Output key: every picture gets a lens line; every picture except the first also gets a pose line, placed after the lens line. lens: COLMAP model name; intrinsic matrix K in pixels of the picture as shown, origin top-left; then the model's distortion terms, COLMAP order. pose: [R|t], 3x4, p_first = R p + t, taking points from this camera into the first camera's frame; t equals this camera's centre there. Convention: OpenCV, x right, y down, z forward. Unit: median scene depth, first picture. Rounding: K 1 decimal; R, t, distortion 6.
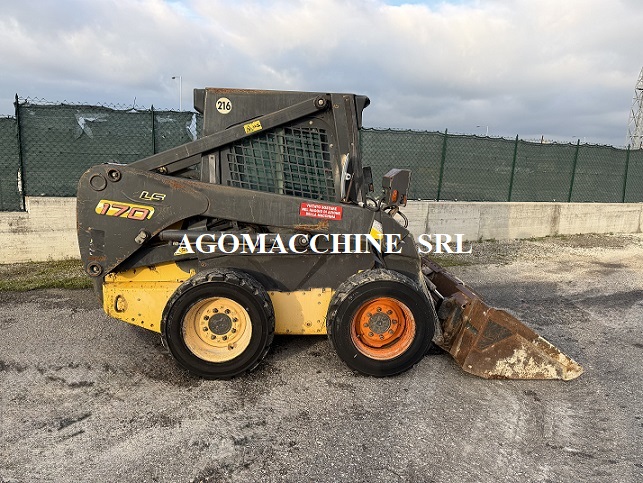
lens RADIAL K [[453.2, 0, 324.0], [0, 453.2, 244.5], [0, 0, 1]] dist [0.052599, -0.063048]
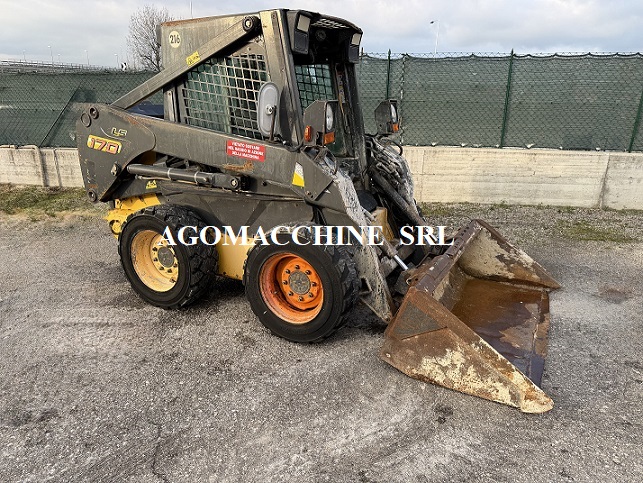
lens RADIAL K [[453.2, 0, 322.1], [0, 453.2, 245.3], [0, 0, 1]] dist [0.052599, -0.063048]
pose [[0.850328, 0.129955, -0.509955, 0.590701], [-0.074775, 0.989034, 0.127358, -0.012604], [0.520914, -0.070164, 0.850721, 0.282424]]
